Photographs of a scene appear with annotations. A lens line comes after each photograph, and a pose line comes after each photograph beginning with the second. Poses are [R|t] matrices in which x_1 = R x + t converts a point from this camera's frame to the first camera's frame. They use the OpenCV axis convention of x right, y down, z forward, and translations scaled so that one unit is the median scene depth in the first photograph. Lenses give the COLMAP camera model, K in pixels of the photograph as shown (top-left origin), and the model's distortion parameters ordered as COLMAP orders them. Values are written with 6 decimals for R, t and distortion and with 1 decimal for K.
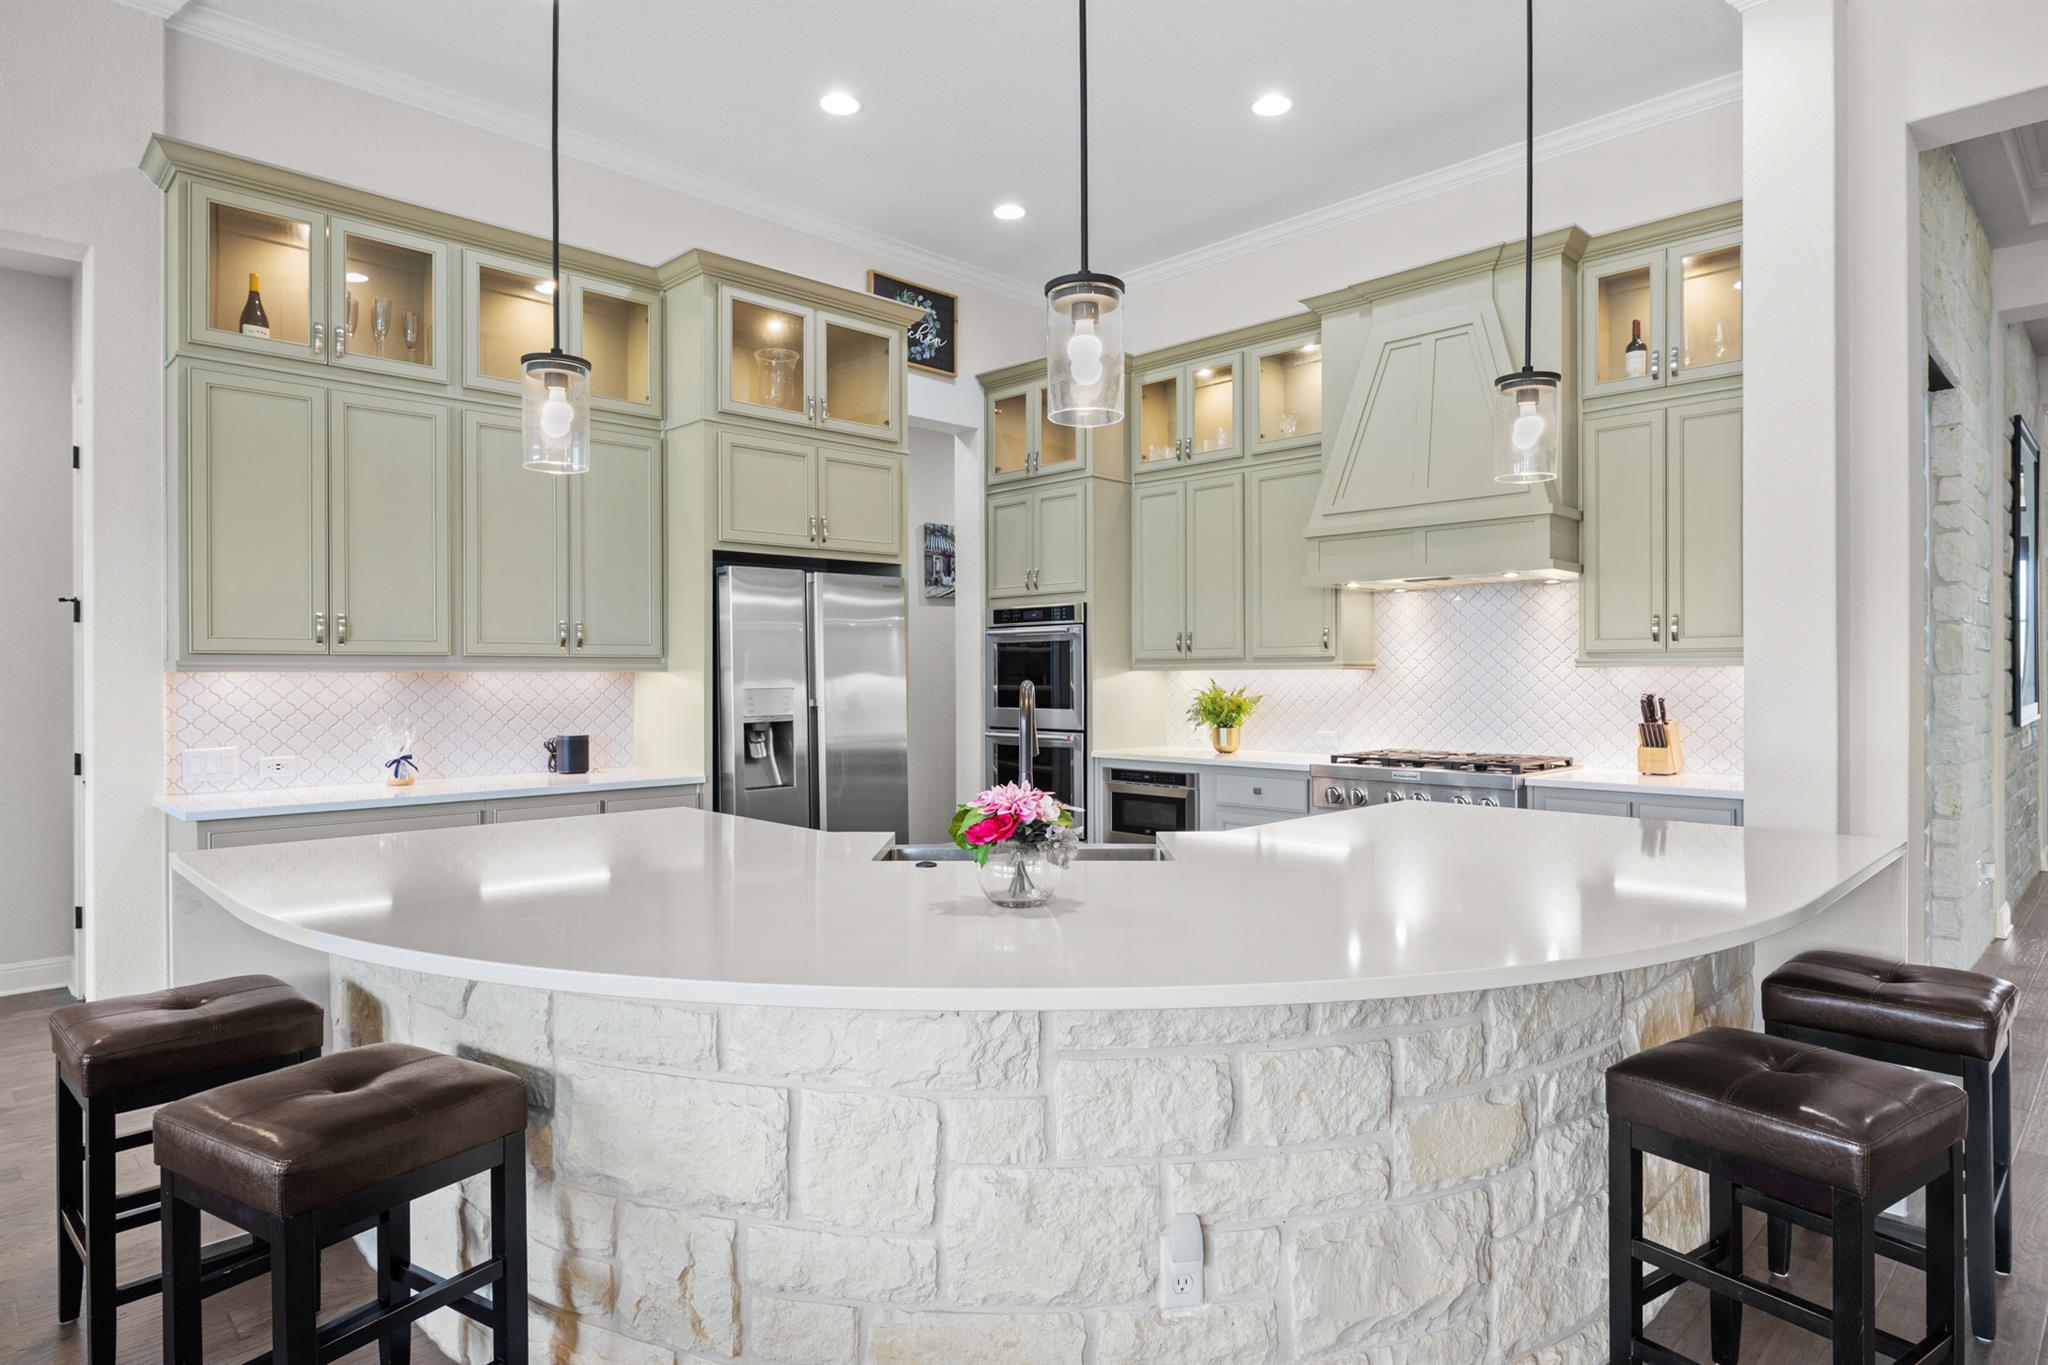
lens RADIAL K [[1155.9, 0, 1022.6], [0, 1155.9, 675.6], [0, 0, 1]] dist [-0.014806, -0.001138]
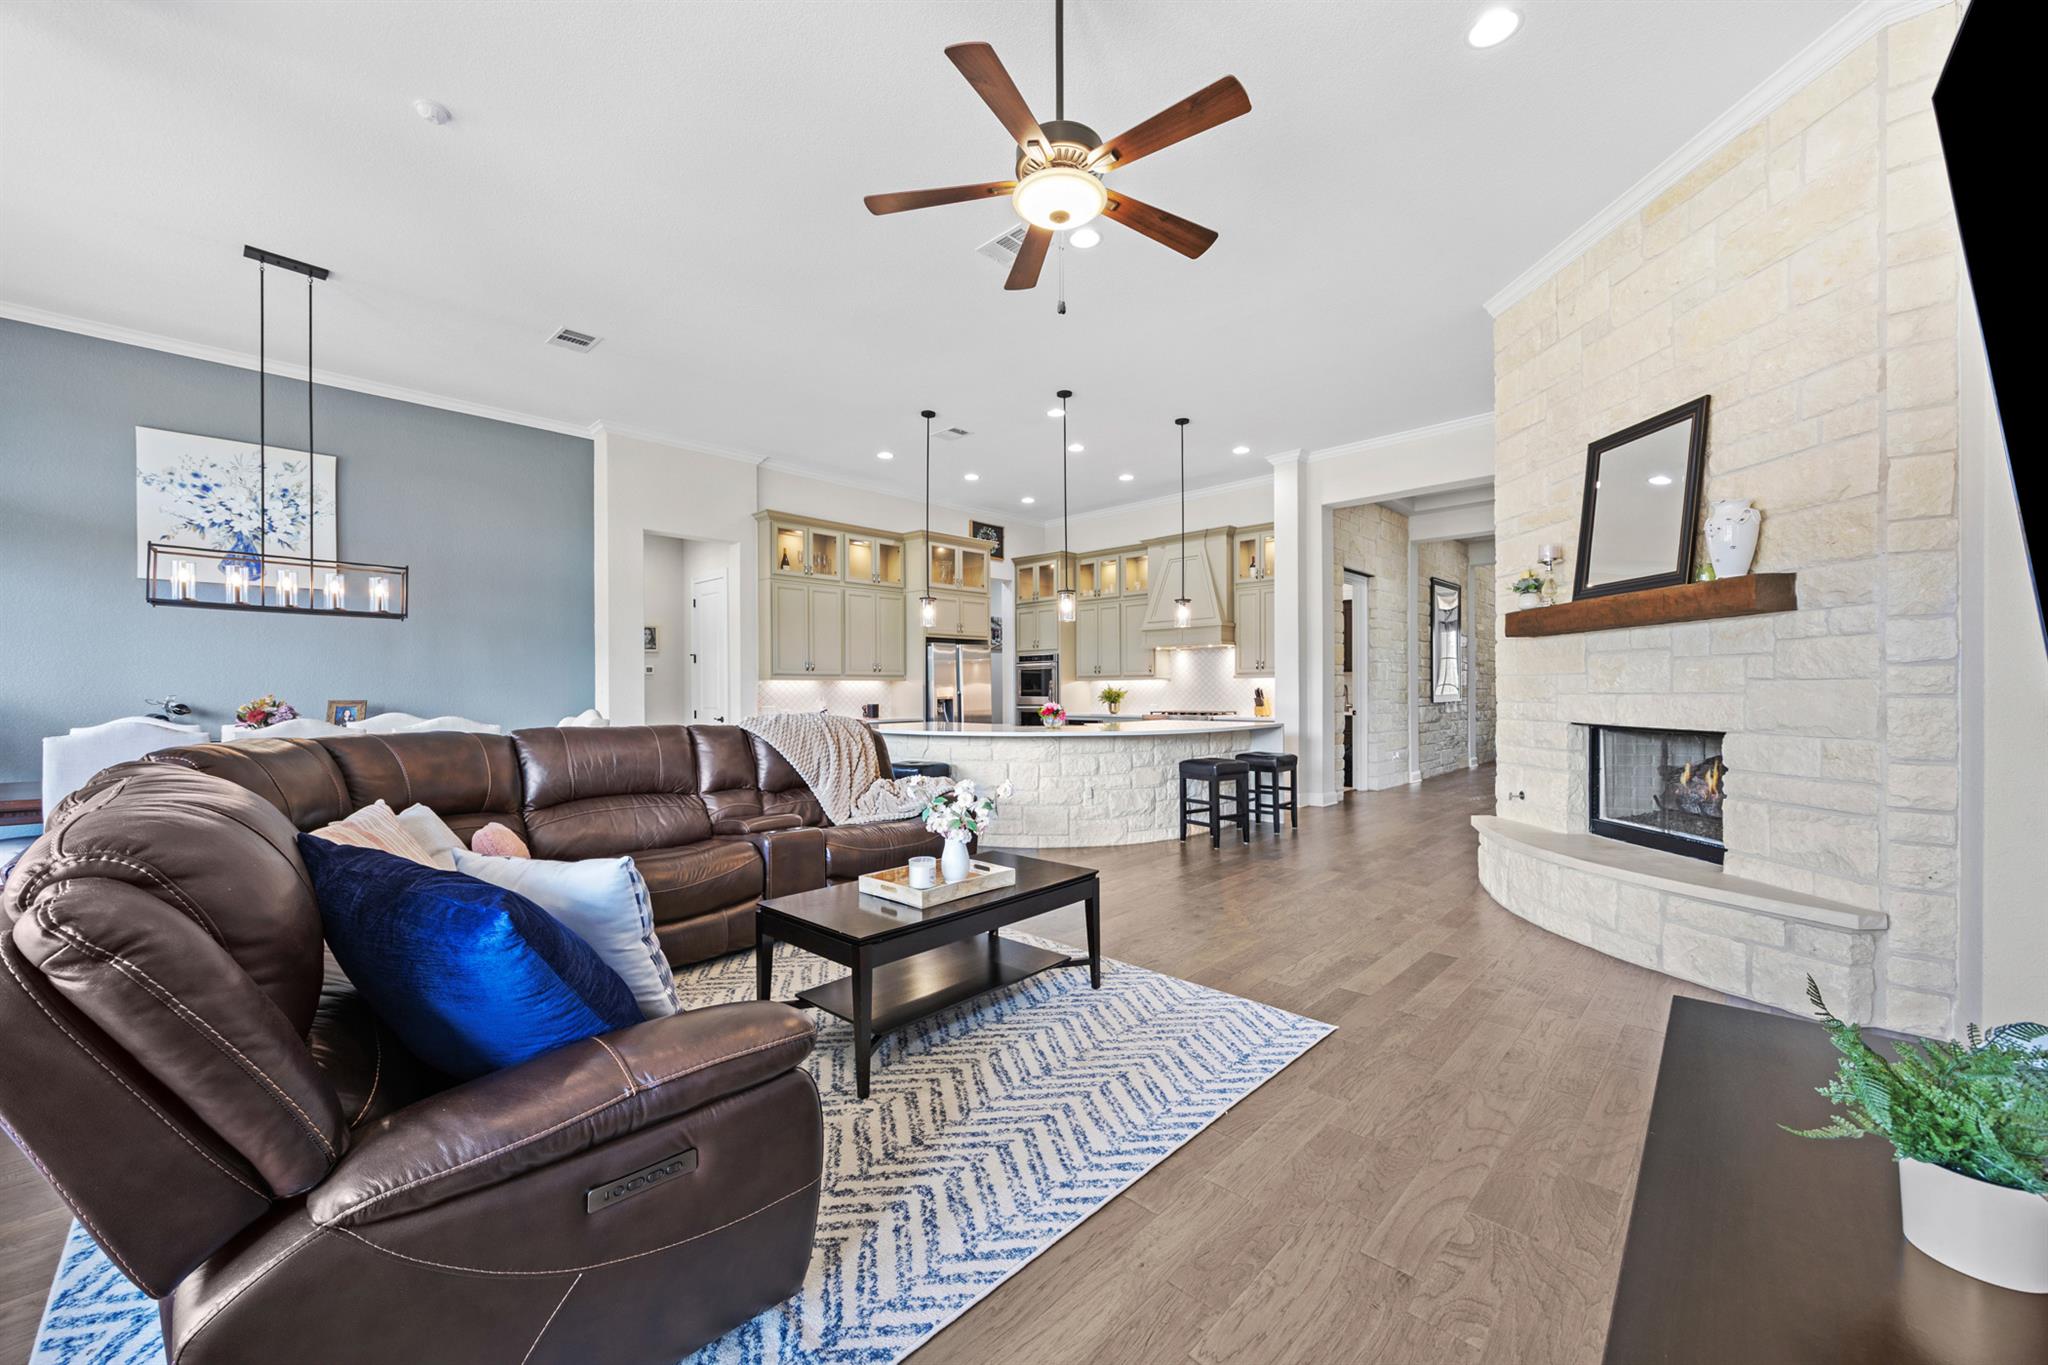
lens RADIAL K [[793.5, 0, 1021.0], [0, 793.5, 689.7], [0, 0, 1]] dist [-0.000100, -0.000241]
pose [[0.999660, -0.002397, 0.025951, -0.083086], [0.002414, 0.999997, -0.000629, 0.018351], [-0.025950, 0.000691, 0.999663, -0.846581]]
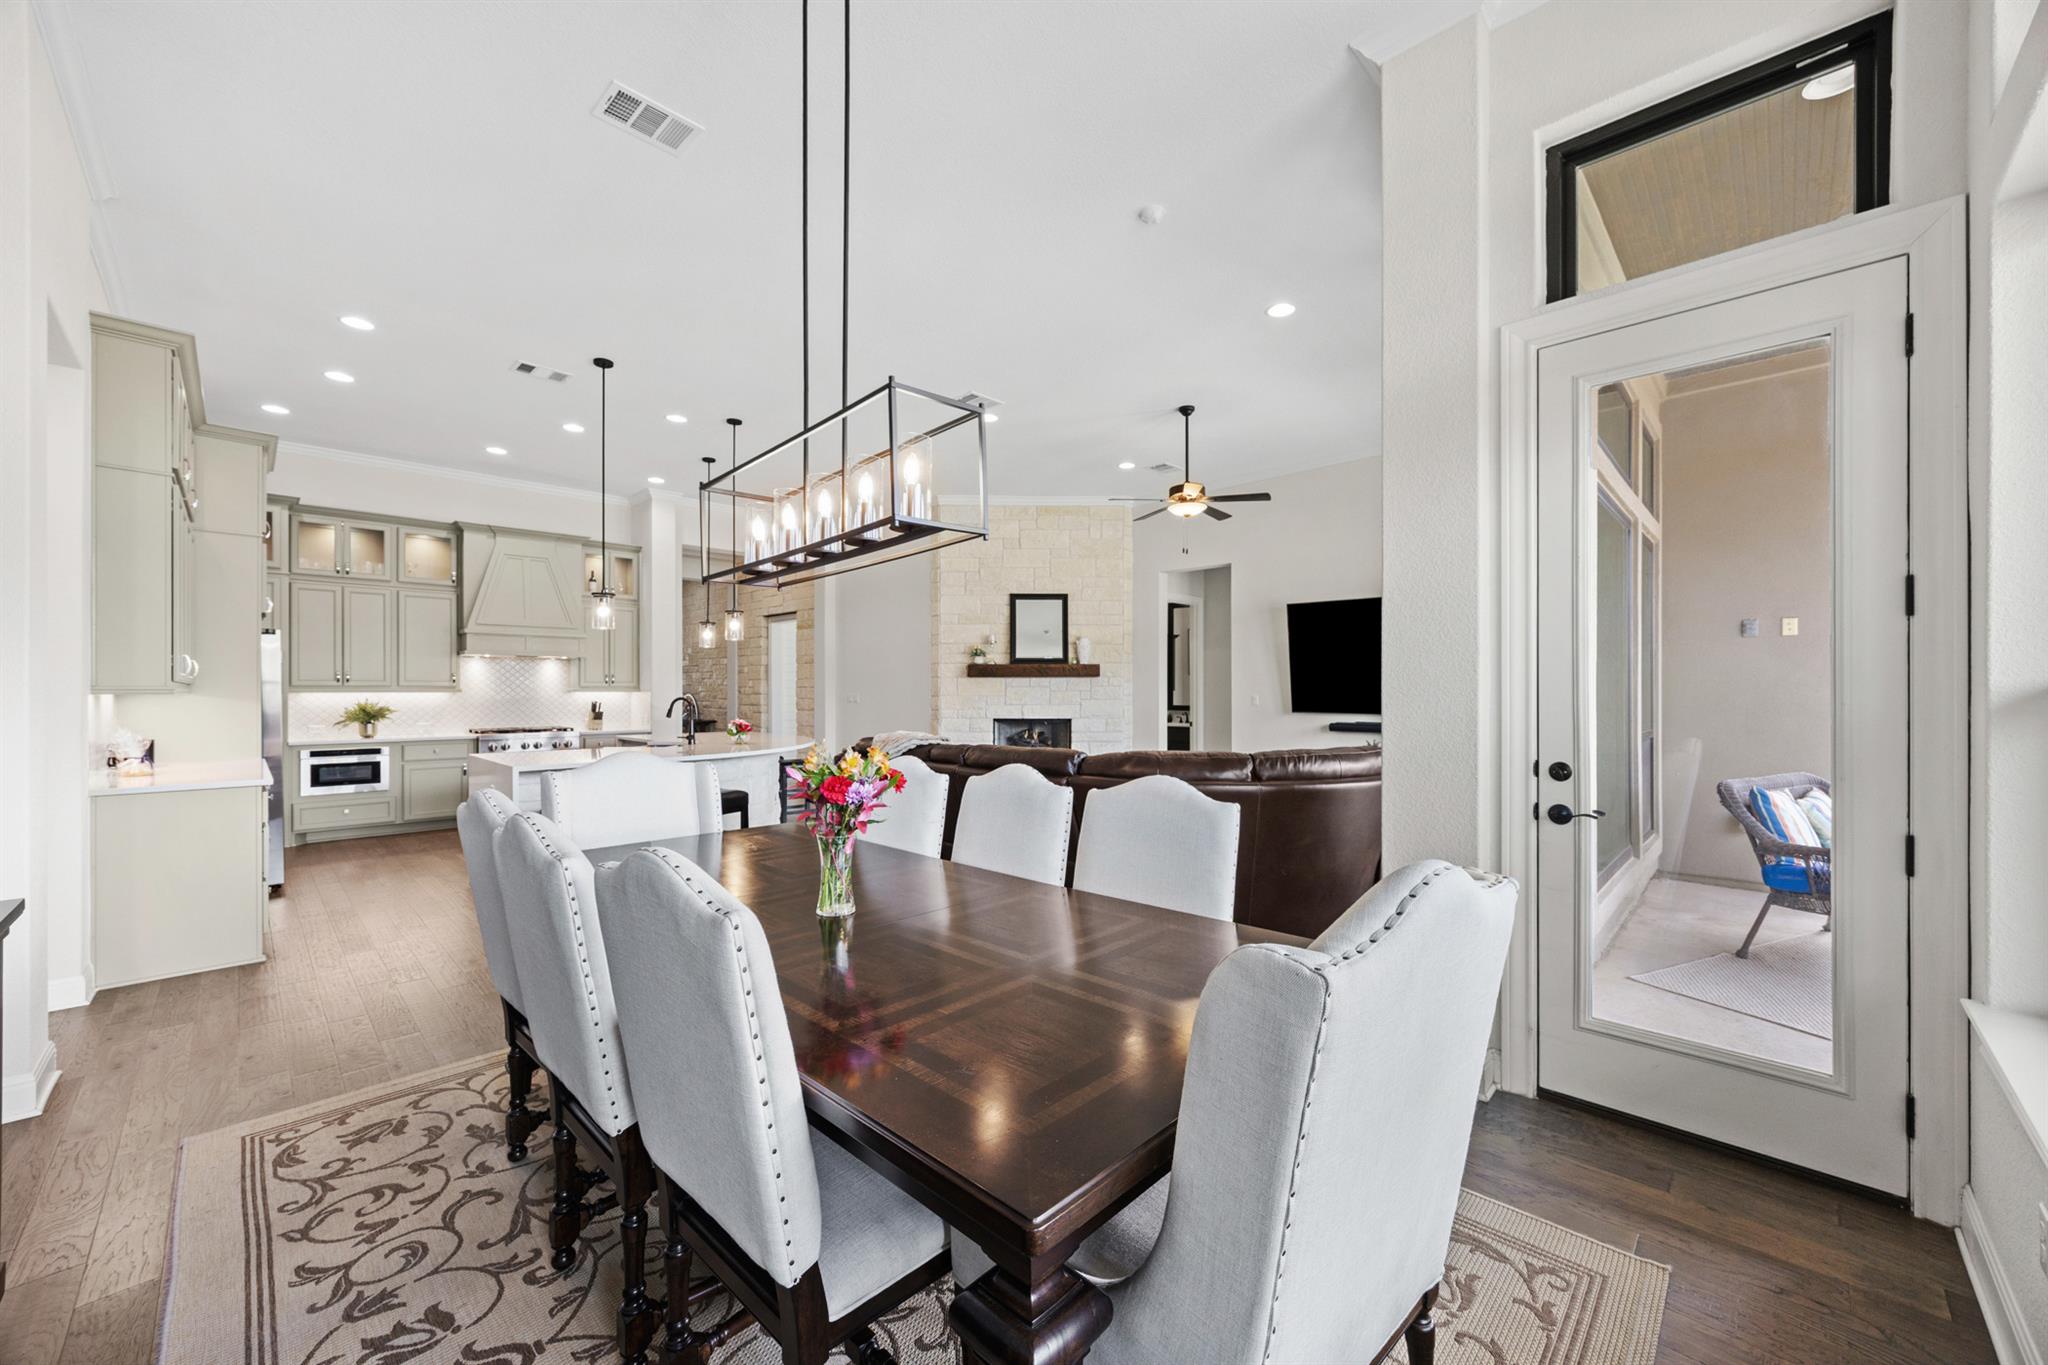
lens RADIAL K [[793.5, 0, 1030.8], [0, 793.5, 688.7], [0, 0, 1]] dist [-0.000100, -0.000241]
pose [[-0.034344, 0.003014, 0.999406, -1.308065], [-0.000806, 0.999995, -0.003043, -0.009745], [-0.999410, -0.000910, -0.034341, -0.024123]]
